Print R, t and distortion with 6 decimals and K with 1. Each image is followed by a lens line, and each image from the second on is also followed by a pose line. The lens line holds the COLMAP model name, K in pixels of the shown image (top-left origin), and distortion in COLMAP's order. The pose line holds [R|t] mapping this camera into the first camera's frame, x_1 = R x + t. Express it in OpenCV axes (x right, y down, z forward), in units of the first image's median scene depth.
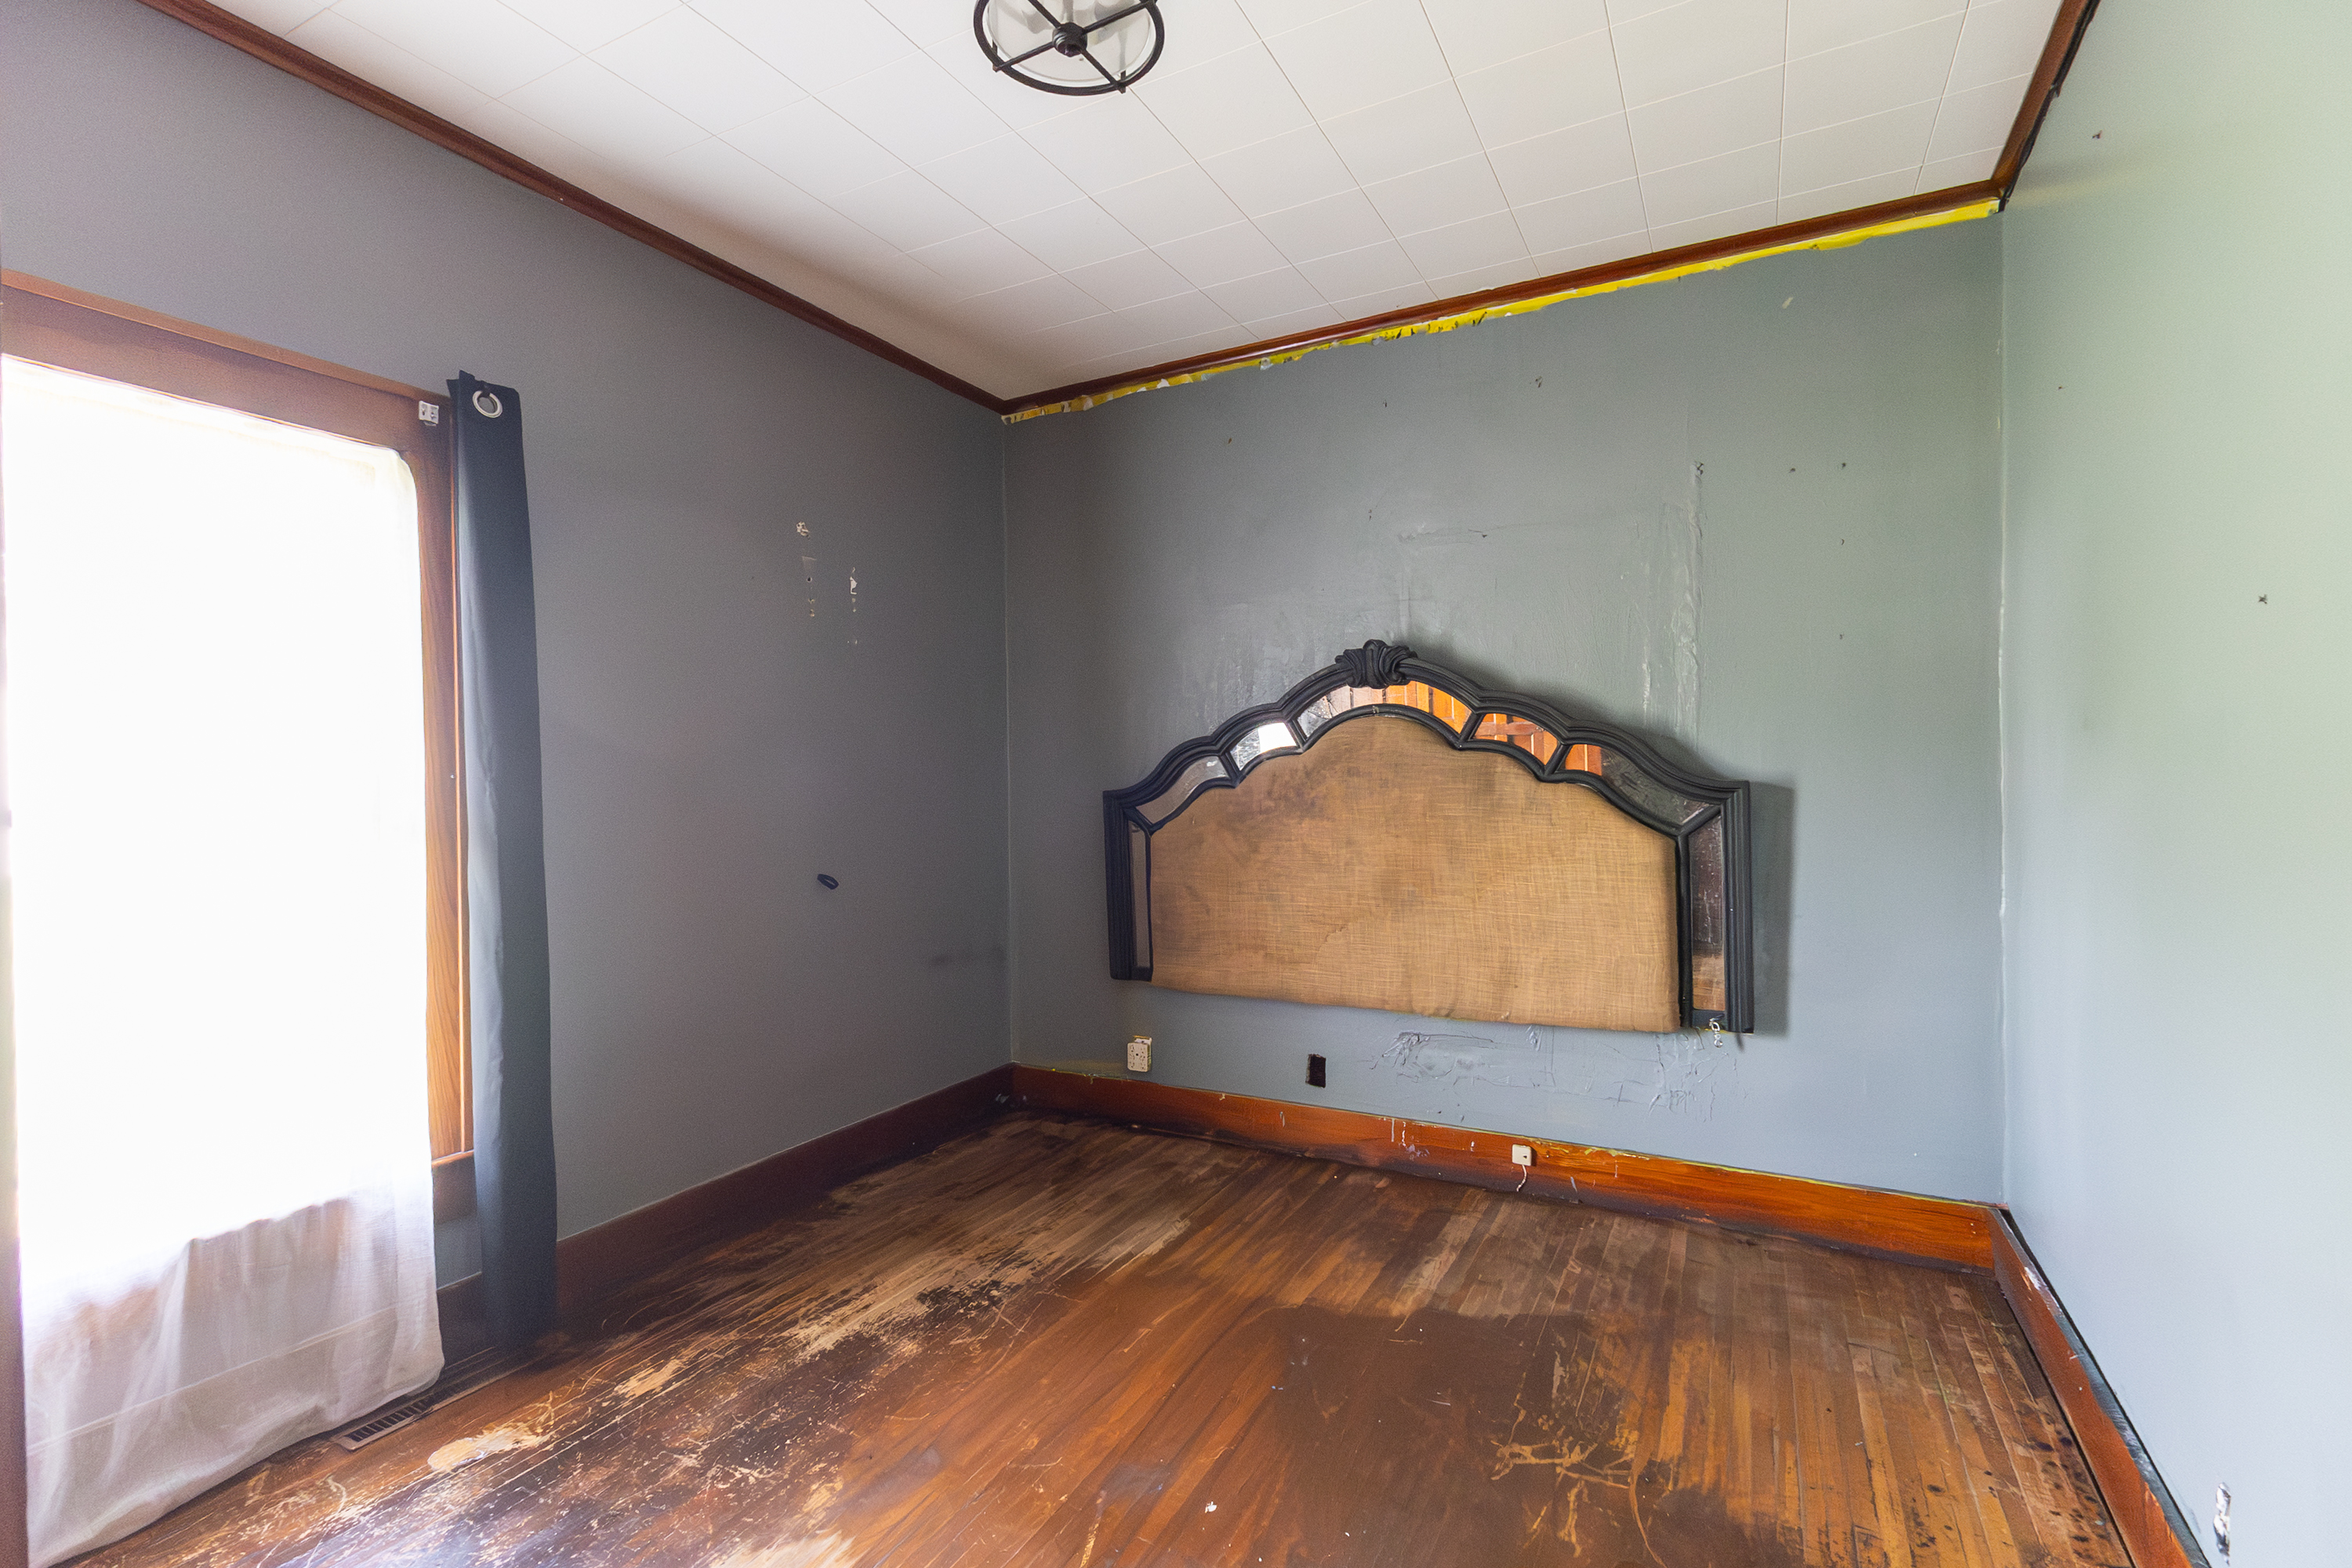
lens RADIAL K [[1077.4, 0, 1166.5], [0, 1077.4, 791.6], [0, 0, 1]] dist [0.010213, -0.000146]
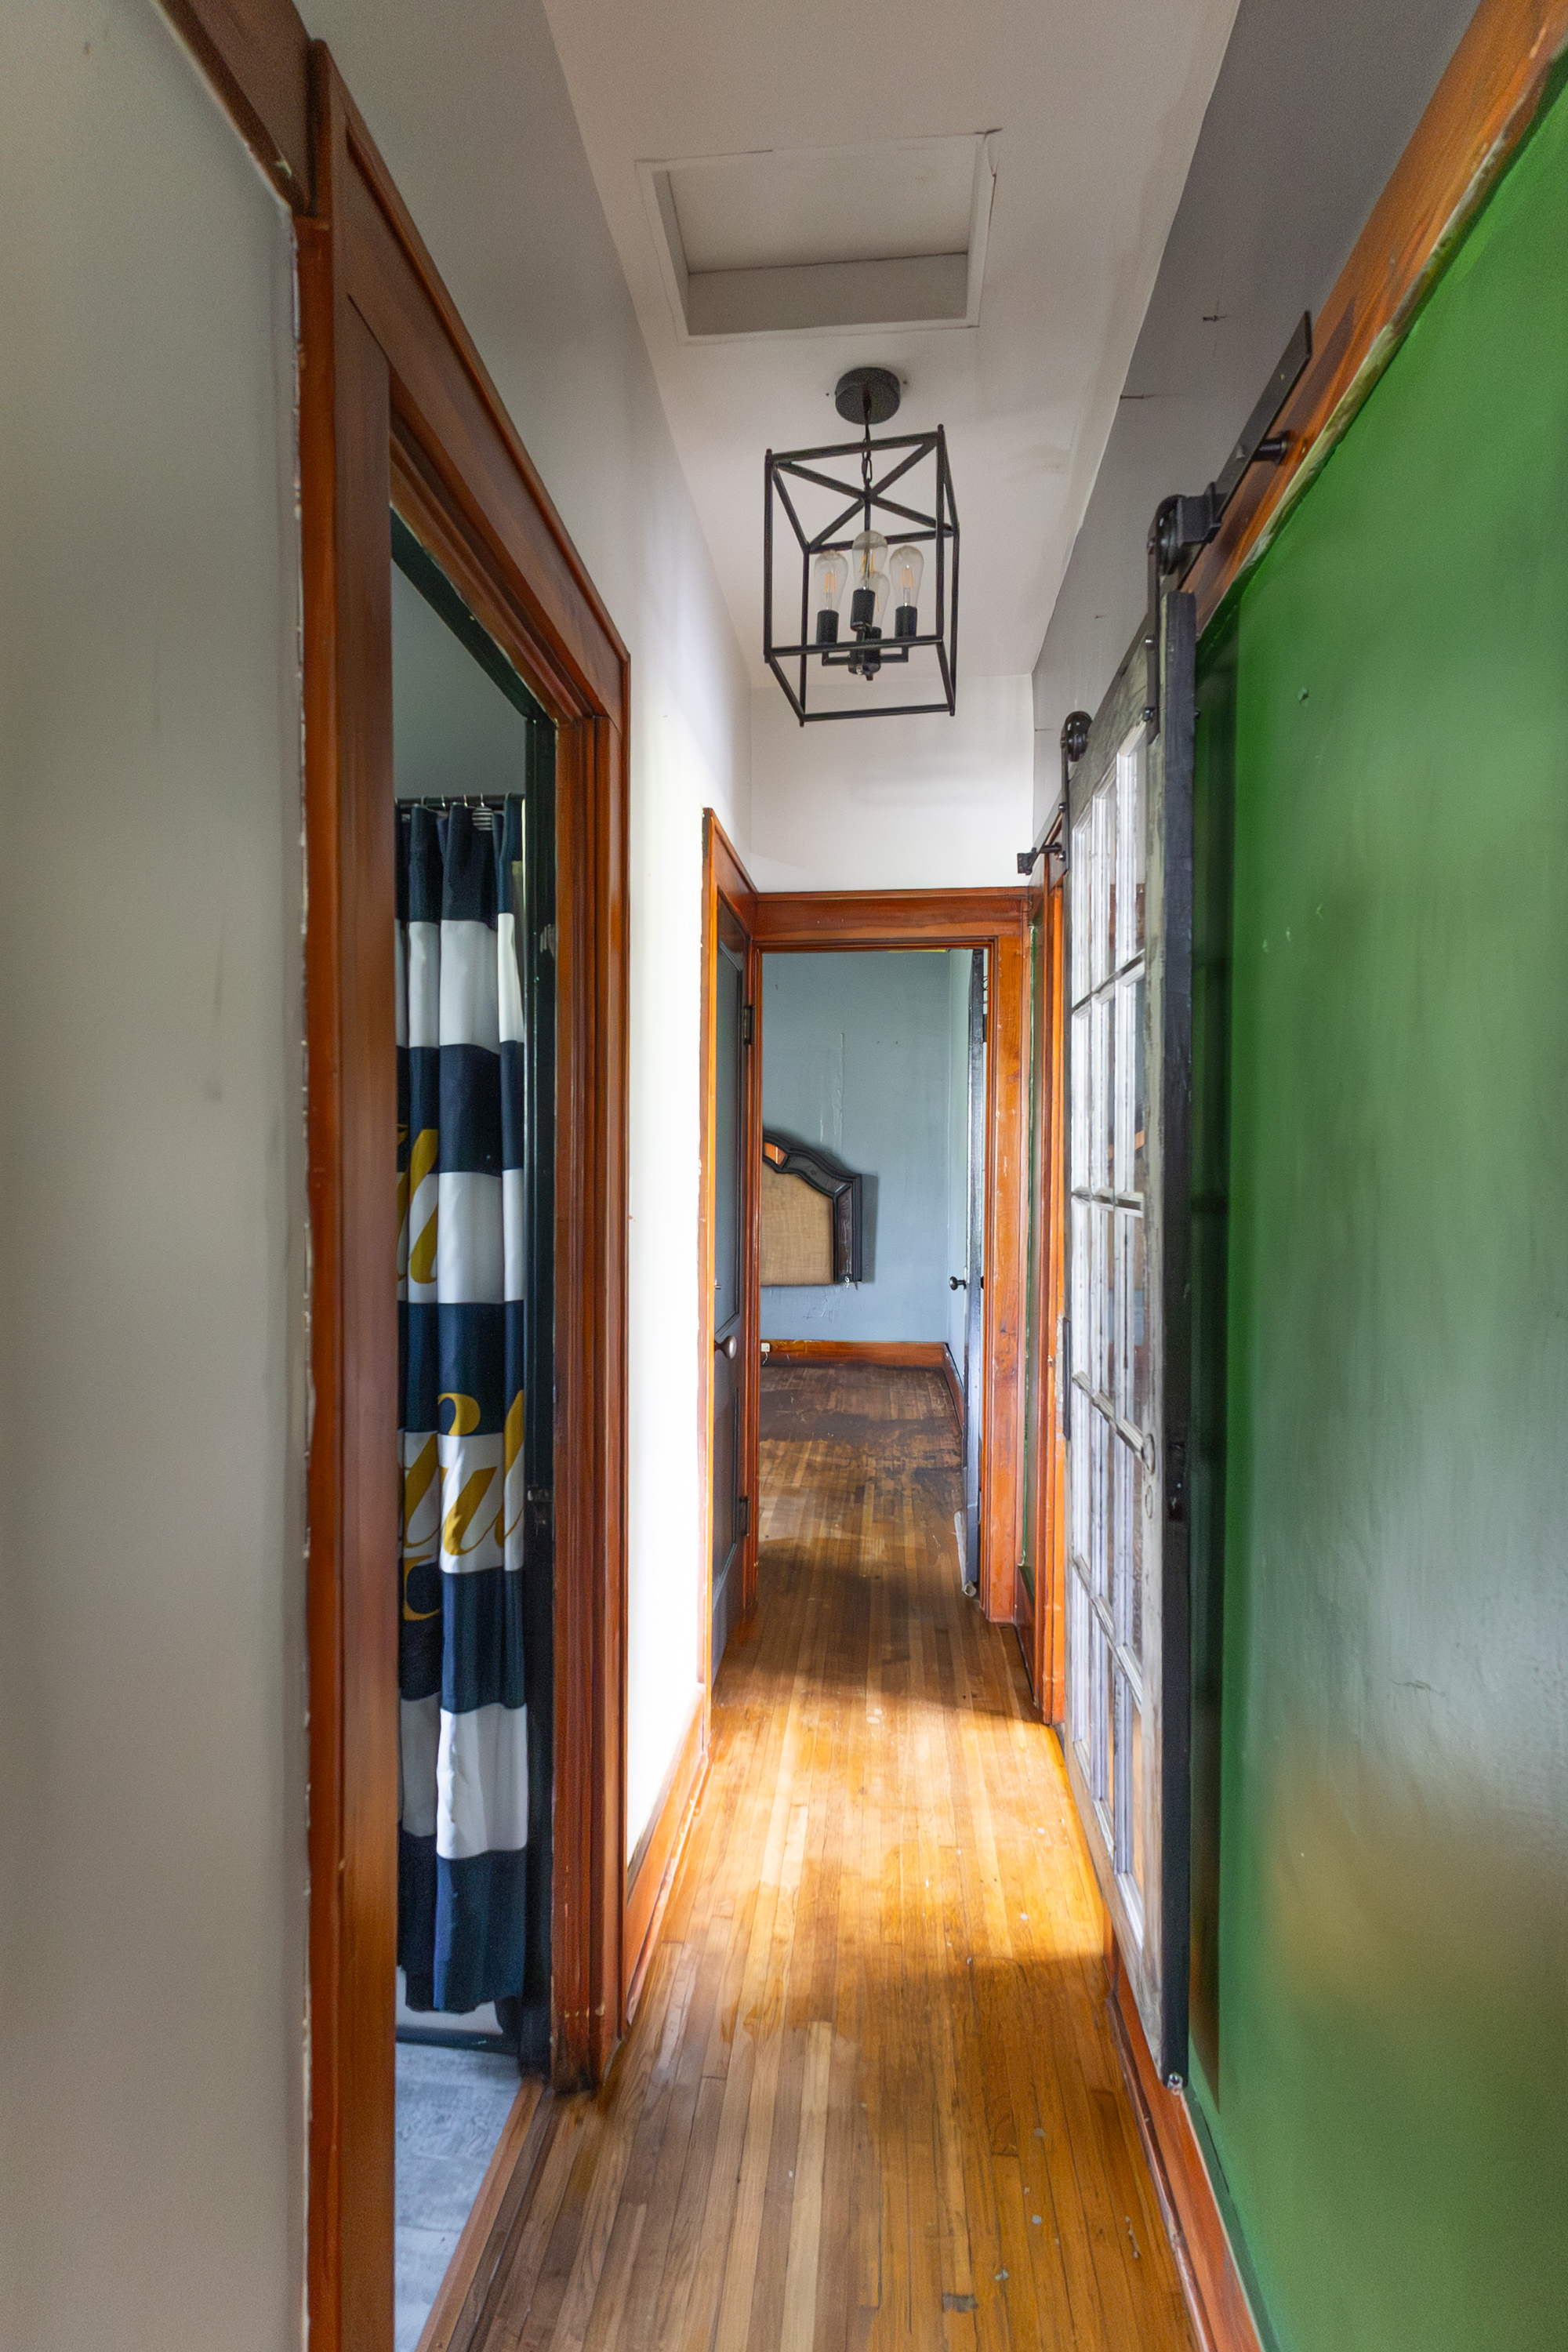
lens RADIAL K [[1070.8, 0, 784.0], [0, 1070.8, 1176.0], [0, 0, 1]] dist [-0.001119, 0.000248]
pose [[0.915363, 0.011908, 0.402454, -0.537895], [-0.013323, 0.999911, 0.000718, -0.004737], [-0.402409, -0.006019, 0.915440, -1.036296]]
